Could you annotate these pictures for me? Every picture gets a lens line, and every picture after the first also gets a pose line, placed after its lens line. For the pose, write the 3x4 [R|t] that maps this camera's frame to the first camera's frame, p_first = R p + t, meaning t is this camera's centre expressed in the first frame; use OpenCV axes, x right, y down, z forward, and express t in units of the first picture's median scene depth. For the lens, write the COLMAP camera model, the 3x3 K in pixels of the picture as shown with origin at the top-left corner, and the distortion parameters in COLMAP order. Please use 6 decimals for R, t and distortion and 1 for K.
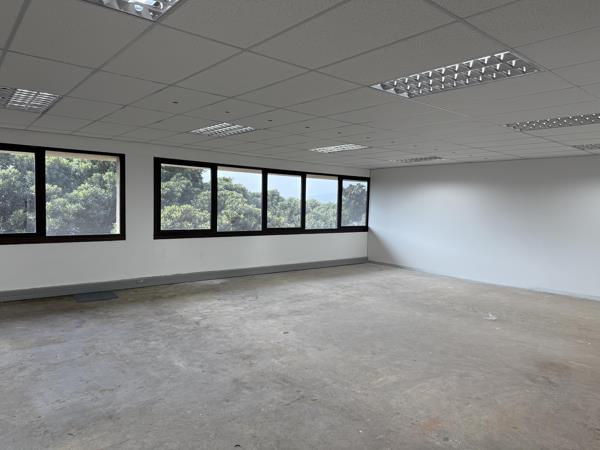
lens RADIAL K [[412.0, 0, 300.7], [0, 412.0, 225.7], [0, 0, 1]] dist [0.046407, -0.064045]
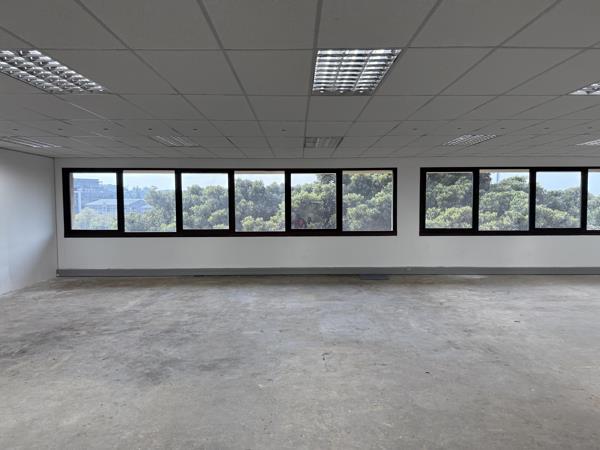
lens RADIAL K [[412.0, 0, 303.1], [0, 412.0, 228.7], [0, 0, 1]] dist [0.046407, -0.064045]
pose [[0.766940, 0.008738, -0.641660, 0.185097], [-0.009164, 0.999954, 0.002665, 0.014110], [0.641654, 0.003836, 0.766985, -0.161869]]
